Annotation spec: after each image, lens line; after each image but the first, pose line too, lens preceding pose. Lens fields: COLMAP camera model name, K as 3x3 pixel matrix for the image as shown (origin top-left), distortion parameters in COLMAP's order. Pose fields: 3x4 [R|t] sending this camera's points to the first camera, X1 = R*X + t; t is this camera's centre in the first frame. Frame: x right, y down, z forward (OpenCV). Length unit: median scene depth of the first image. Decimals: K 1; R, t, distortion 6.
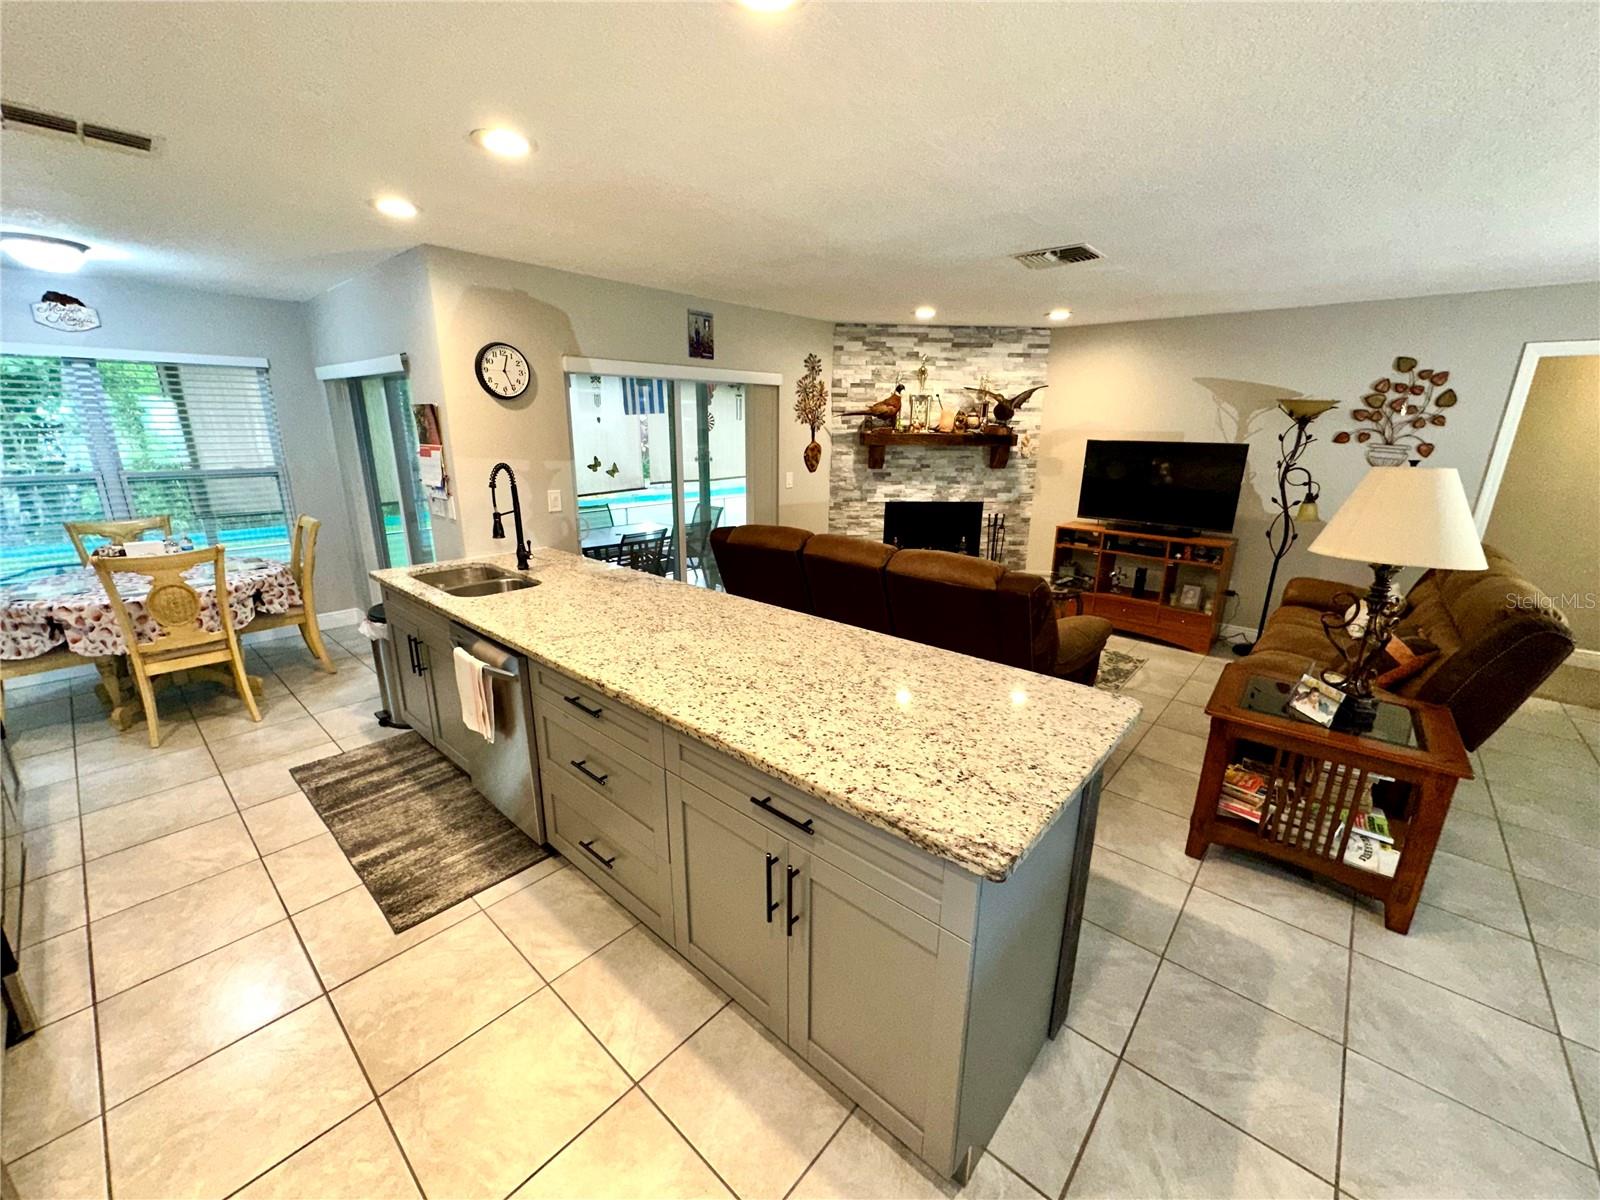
lens RADIAL K [[637.6, 0, 800.1], [0, 637.6, 599.9], [0, 0, 1]] dist [-0.002041, -0.000147]
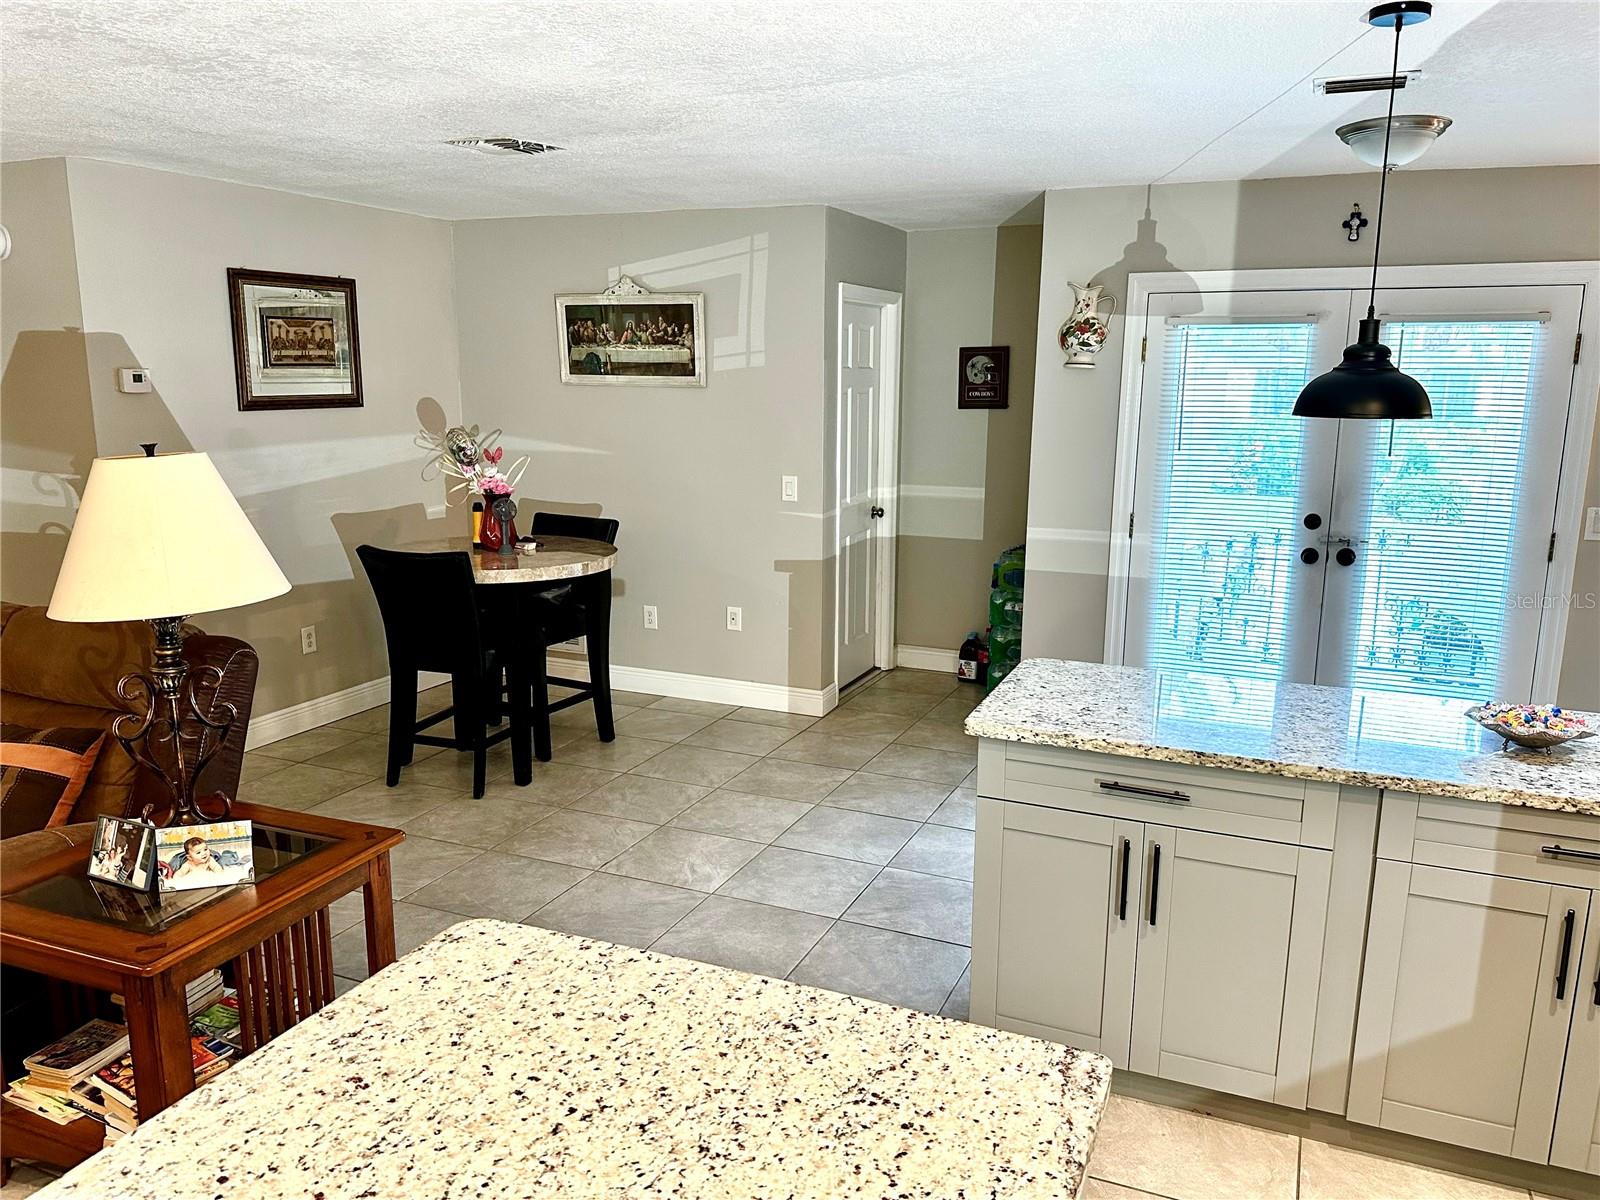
lens RADIAL K [[1177.8, 0, 797.8], [0, 1177.8, 628.1], [0, 0, 1]] dist [0.039374, -0.036585]
pose [[-0.306337, -0.215732, 0.927156, -0.159166], [0.247745, 0.922349, 0.296470, -0.111740], [-0.919119, 0.320517, -0.229103, 0.343330]]
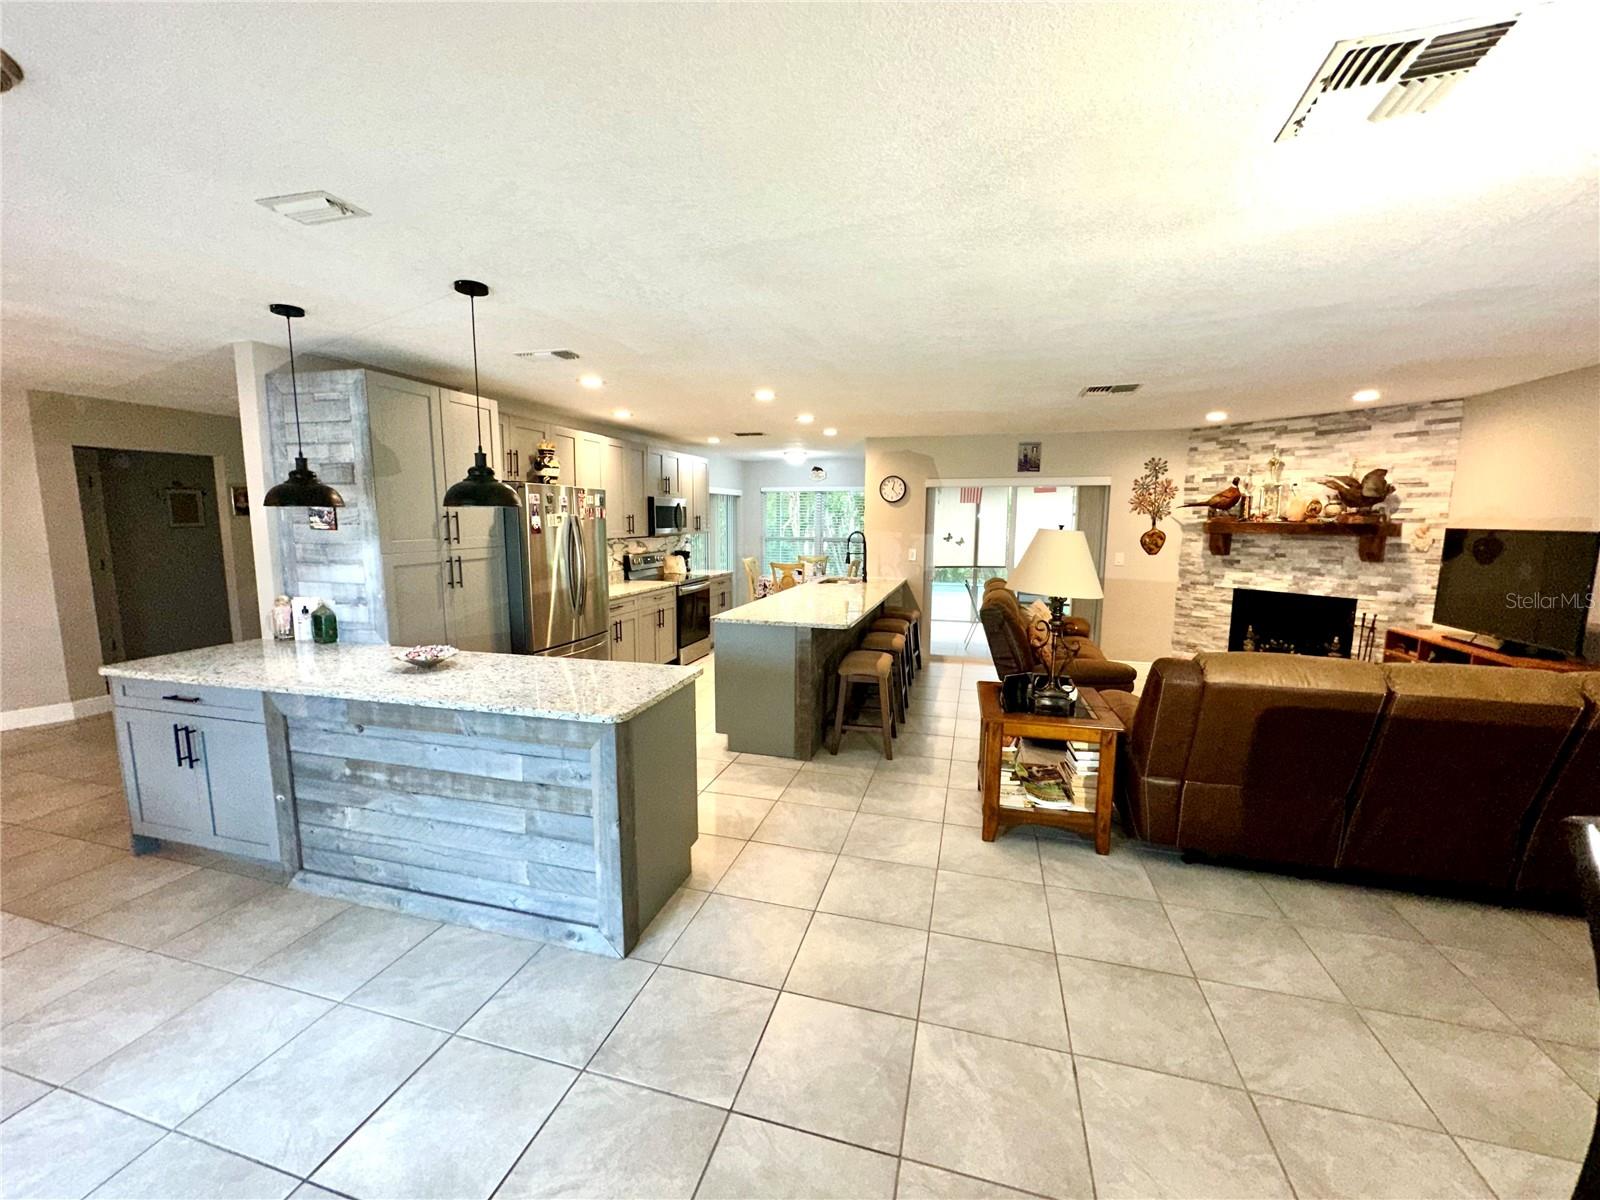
lens RADIAL K [[637.6, 0, 799.5], [0, 637.6, 599.6], [0, 0, 1]] dist [-0.002041, -0.000147]
pose [[0.432429, 0.106578, -0.895347, 0.946983], [-0.244272, 0.969704, -0.002547, 0.045894], [0.867950, 0.219809, 0.445362, -0.065912]]
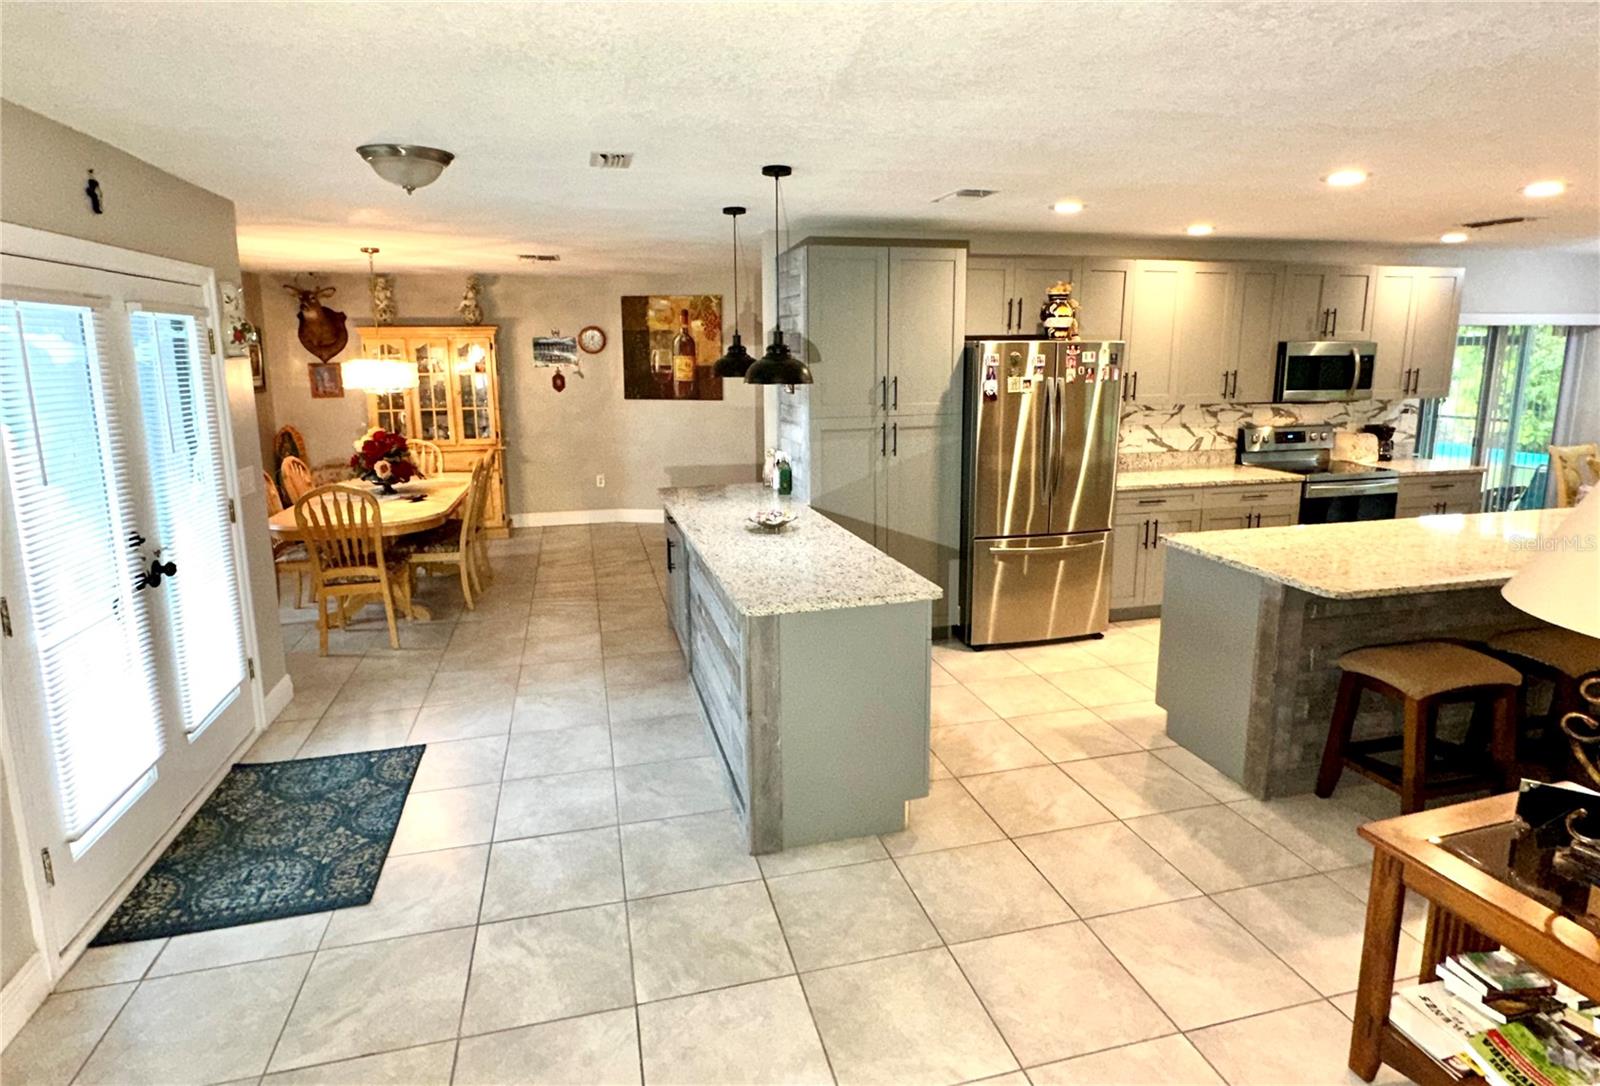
lens RADIAL K [[843.3, 0, 793.6], [0, 843.3, 494.1], [0, 0, 1]] dist [-0.002265, 0.000049]
pose [[-0.563248, 0.132062, -0.815666, 0.942391], [-0.223202, 0.926131, 0.304076, -0.108736], [0.795571, 0.353329, -0.492165, 0.344772]]
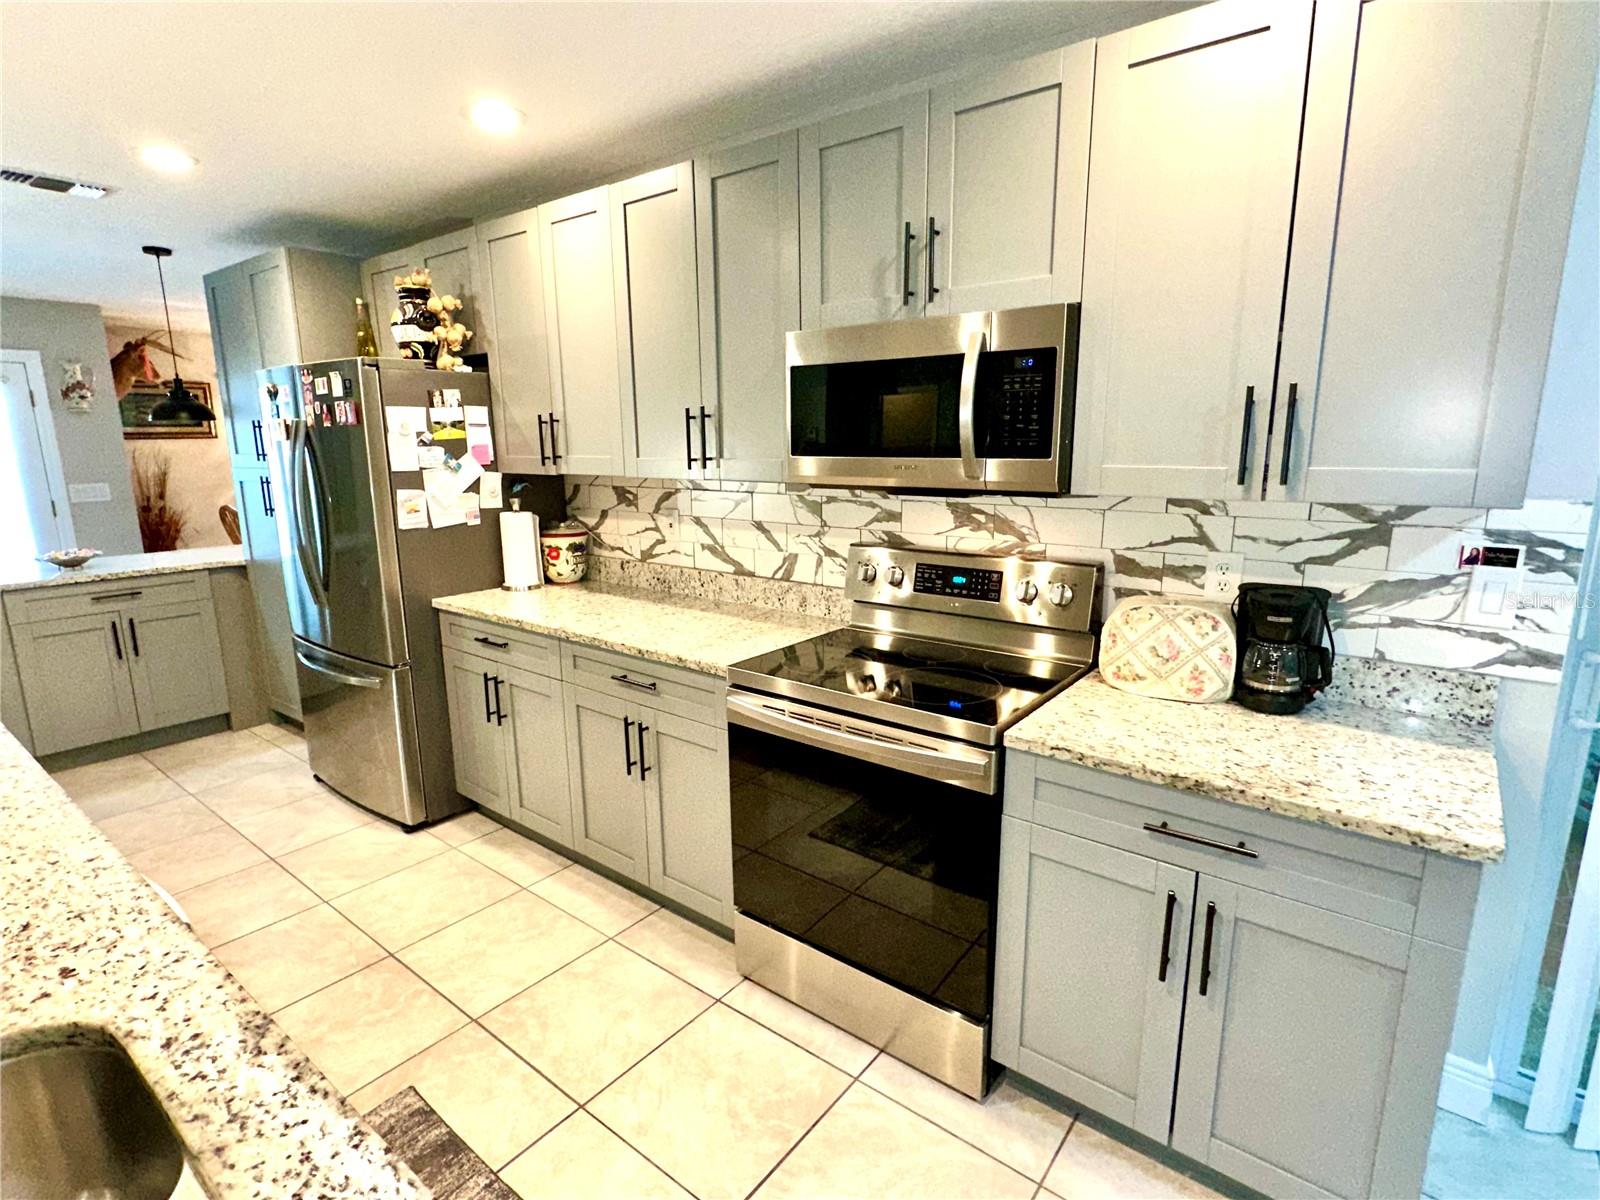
lens RADIAL K [[811.4, 0, 795.8], [0, 811.4, 610.3], [0, 0, 1]] dist [-0.000213, -0.000849]
pose [[-0.998590, 0.007392, -0.052574, -0.469675], [-0.017870, 0.885682, 0.463948, -0.175795], [0.049993, 0.464233, -0.884301, 0.725248]]
